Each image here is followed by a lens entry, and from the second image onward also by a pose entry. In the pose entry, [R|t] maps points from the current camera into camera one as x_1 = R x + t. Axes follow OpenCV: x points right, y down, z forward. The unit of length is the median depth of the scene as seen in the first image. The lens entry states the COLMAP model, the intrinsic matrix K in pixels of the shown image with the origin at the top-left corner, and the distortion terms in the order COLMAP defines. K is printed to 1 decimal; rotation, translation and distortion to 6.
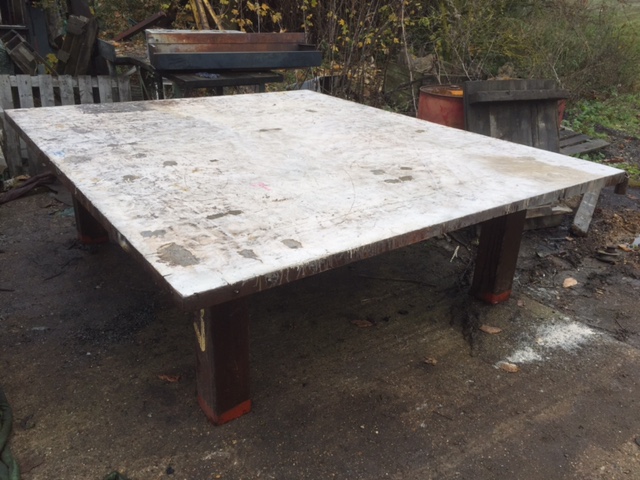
lens RADIAL K [[542.3, 0, 321.0], [0, 542.3, 240.0], [0, 0, 1]] dist [0.039983, -0.040069]
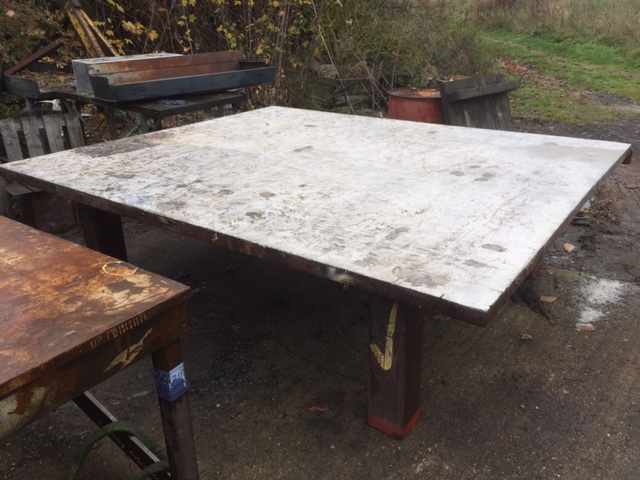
lens RADIAL K [[542.3, 0, 319.9], [0, 542.3, 238.9], [0, 0, 1]] dist [0.039983, -0.040069]
pose [[0.952667, -0.169029, 0.252695, -0.341472], [0.172330, 0.984996, 0.009179, -0.041914], [-0.250455, 0.034803, 0.967502, 0.023833]]
